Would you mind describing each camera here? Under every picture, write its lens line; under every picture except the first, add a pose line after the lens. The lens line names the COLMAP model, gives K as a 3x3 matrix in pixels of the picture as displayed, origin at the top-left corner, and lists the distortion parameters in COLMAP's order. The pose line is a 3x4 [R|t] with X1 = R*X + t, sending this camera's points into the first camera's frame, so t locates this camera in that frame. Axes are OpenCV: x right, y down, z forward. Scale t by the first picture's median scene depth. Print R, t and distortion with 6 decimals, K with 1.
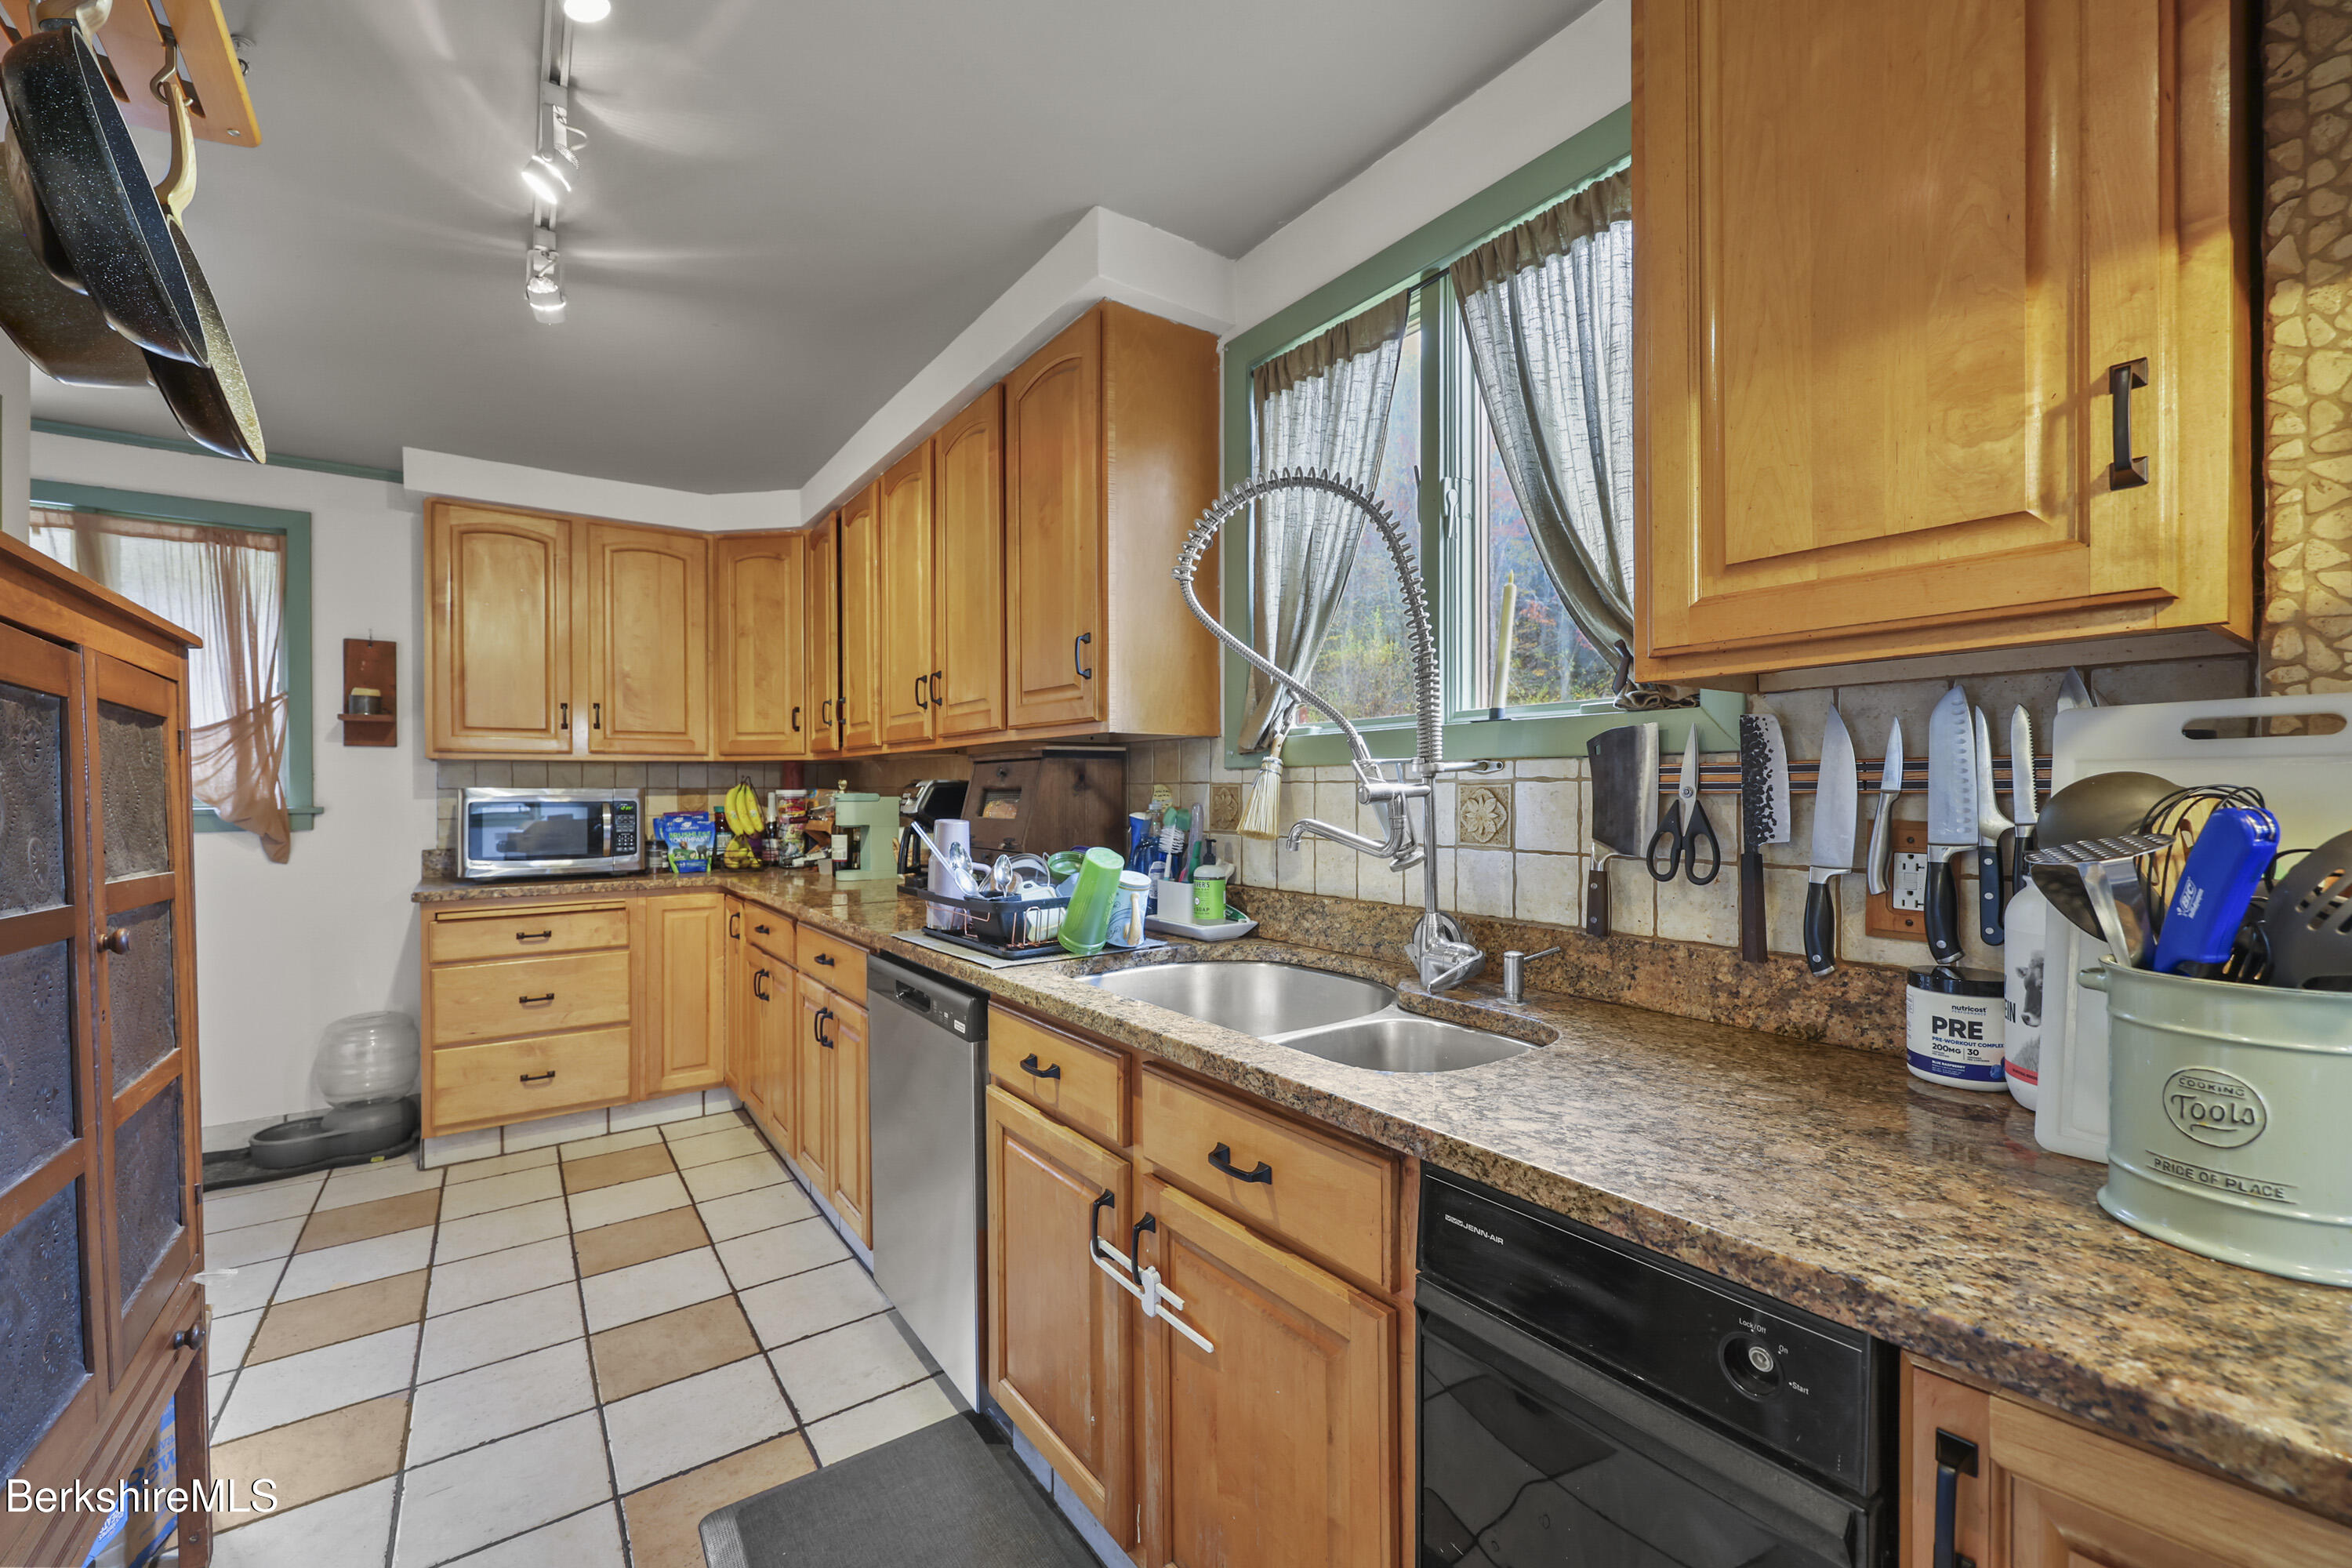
lens RADIAL K [[953.8, 0, 1187.5], [0, 953.8, 790.7], [0, 0, 1]] dist [-0.000754, -0.000049]
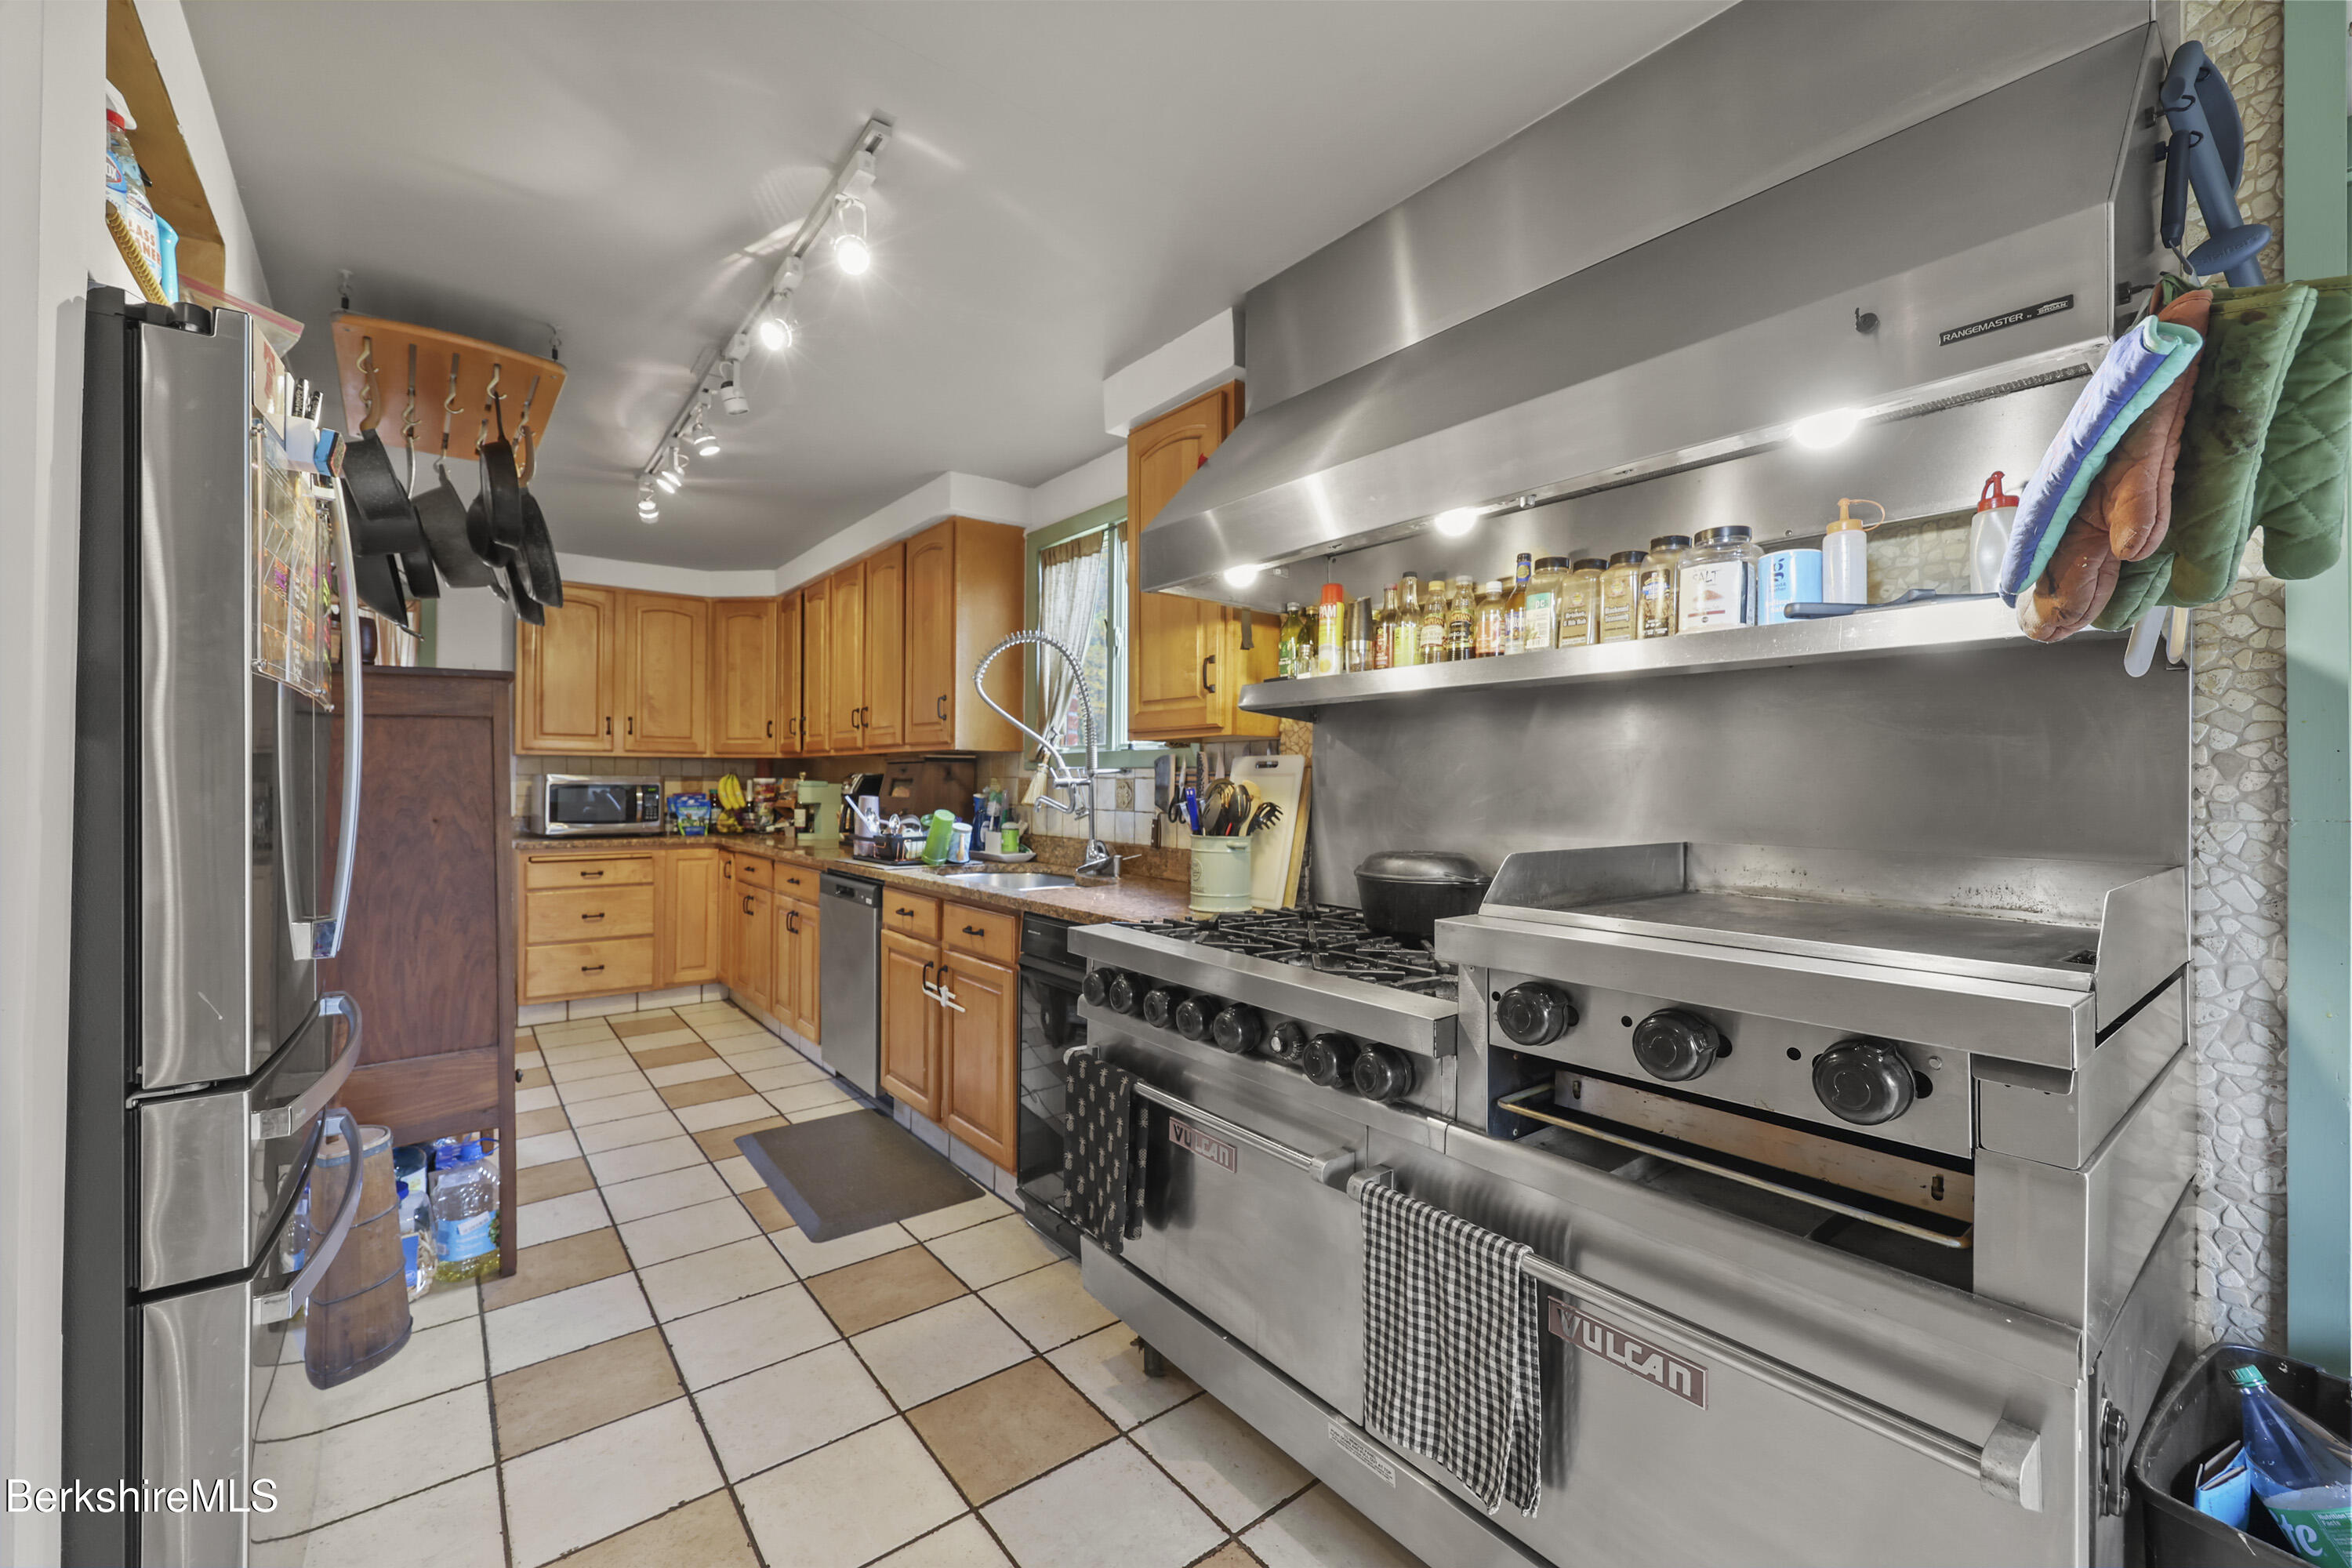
lens RADIAL K [[945.2, 0, 1177.6], [0, 945.2, 777.3], [0, 0, 1]] dist [-0.000542, -0.000542]
pose [[0.998981, 0.012122, 0.043468, 0.186936], [-0.011822, 0.999904, -0.007158, 0.000414], [-0.043550, 0.006637, 0.999029, -0.588873]]
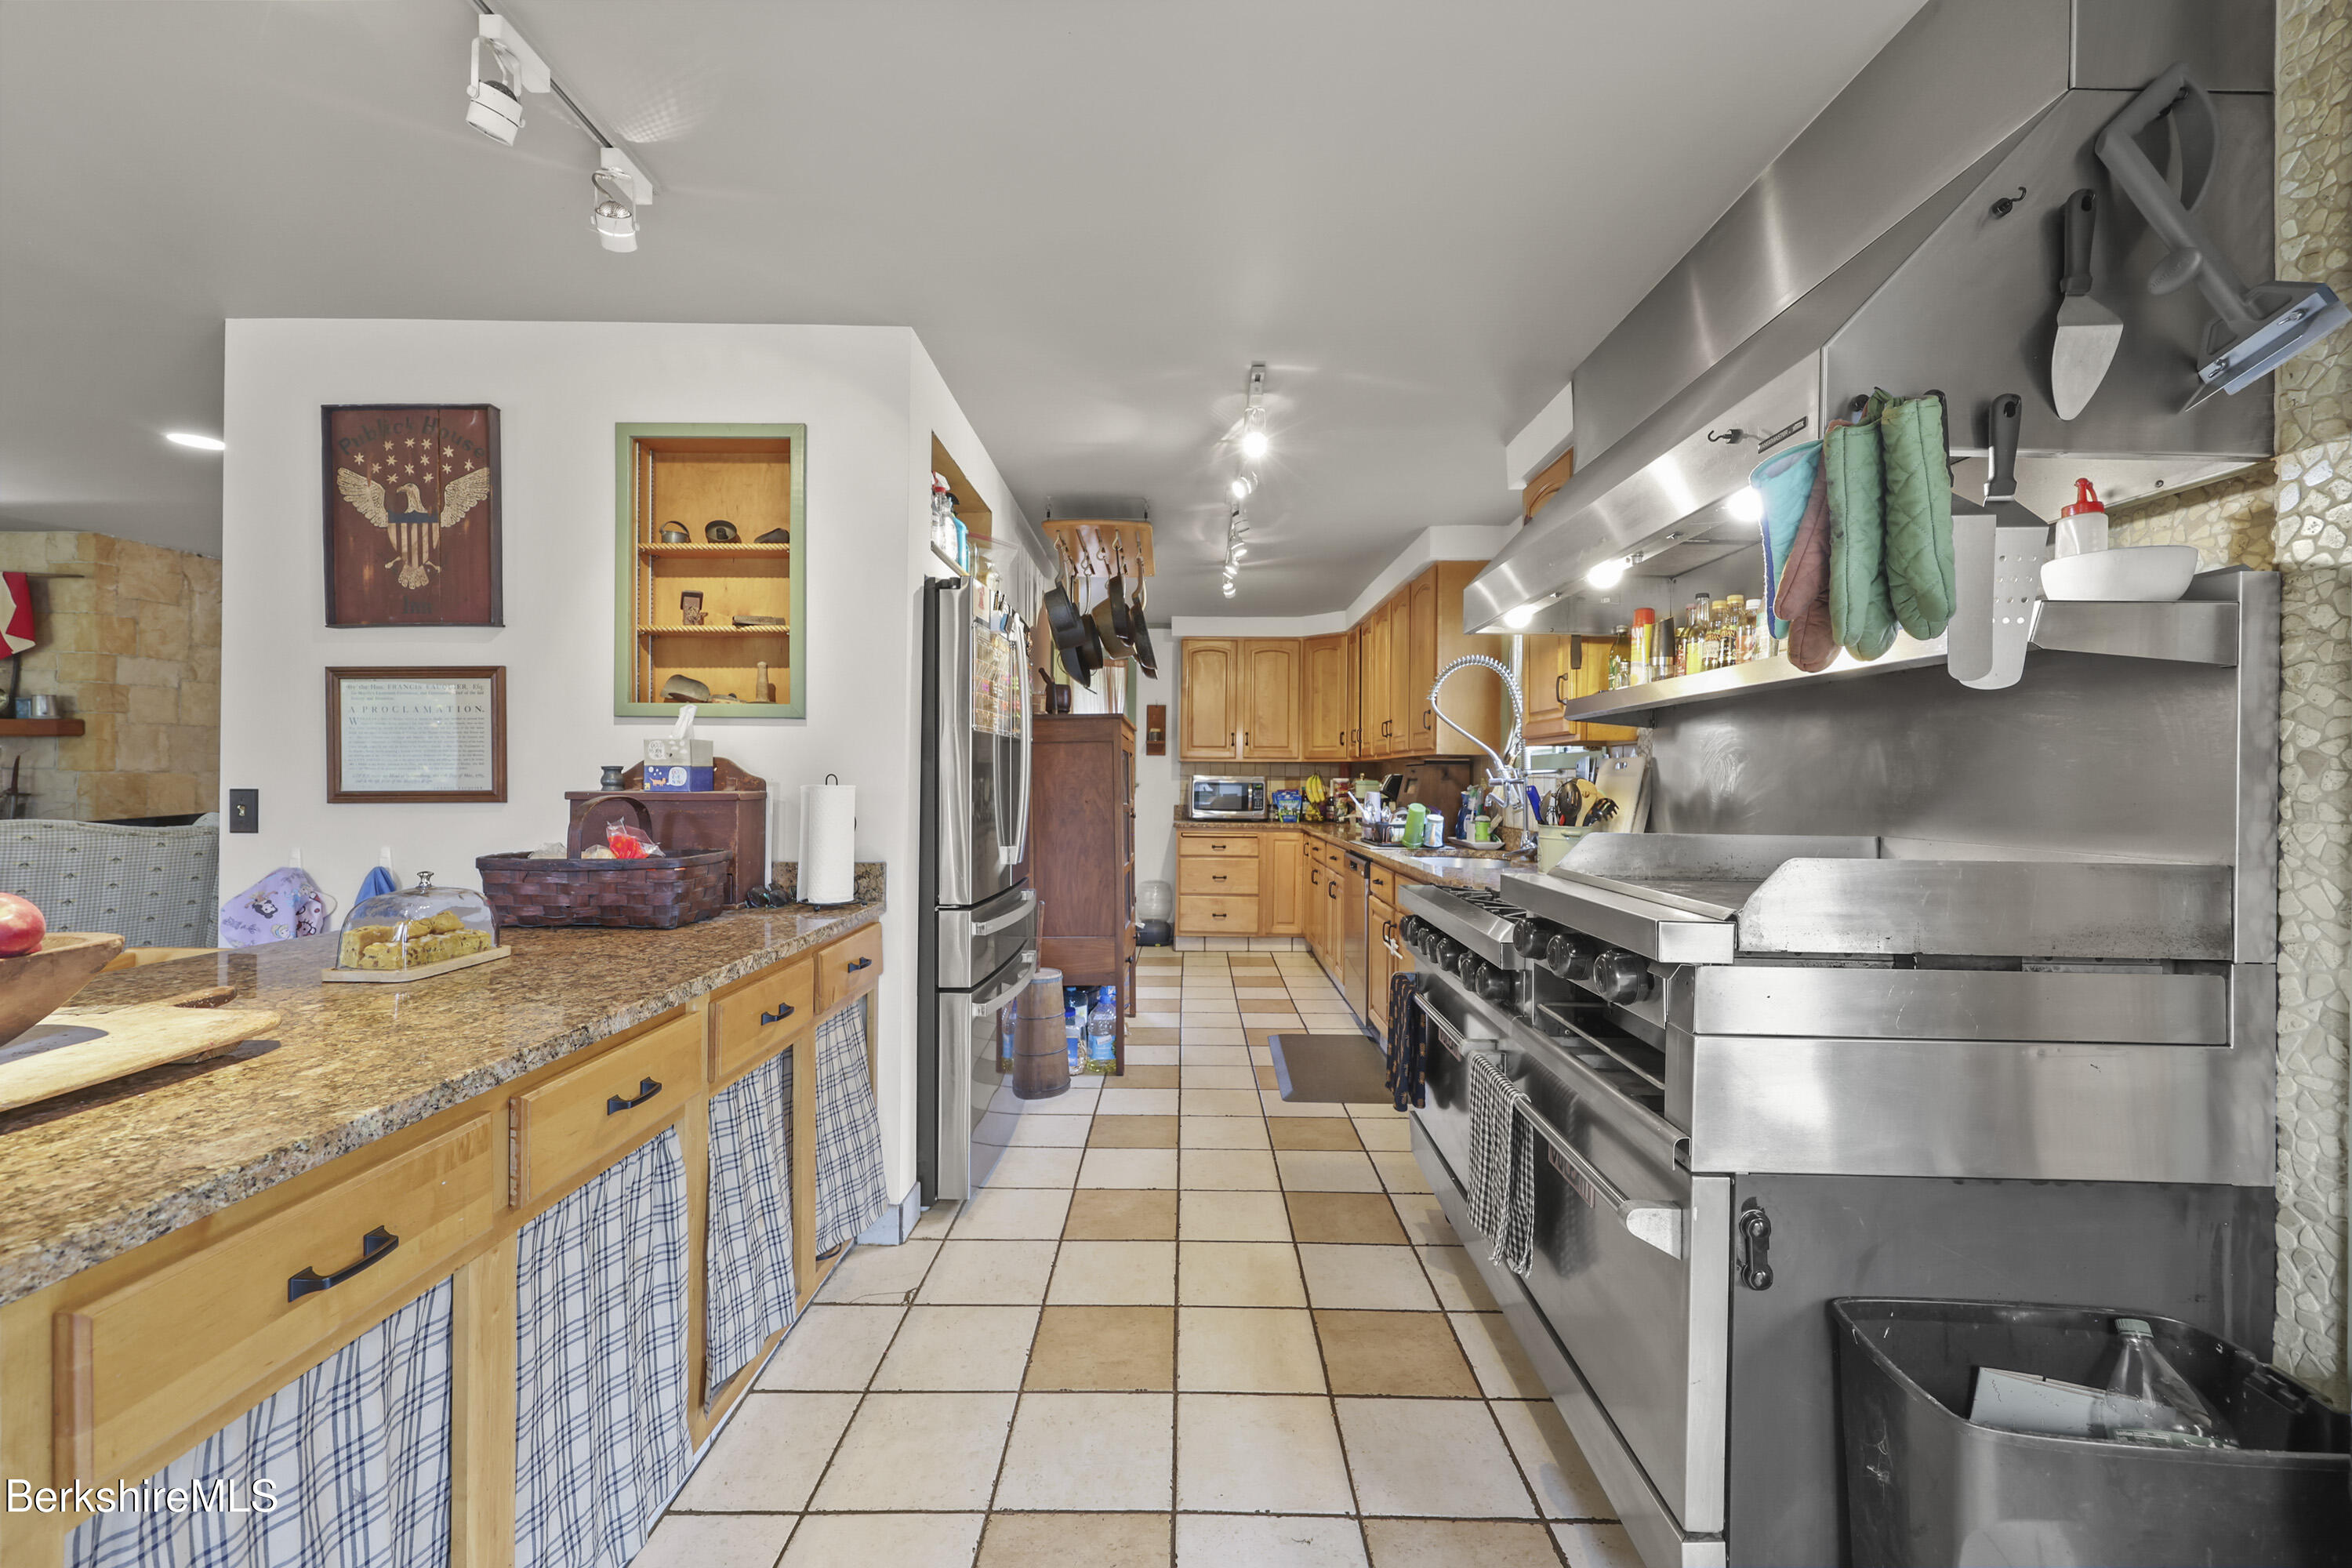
lens RADIAL K [[945.2, 0, 1177.6], [0, 945.2, 777.3], [0, 0, 1]] dist [-0.000542, -0.000542]
pose [[0.803682, 0.013059, -0.594915, 0.519202], [-0.015228, 0.999883, 0.001377, -0.000865], [0.594864, 0.007952, 0.803787, -0.792706]]
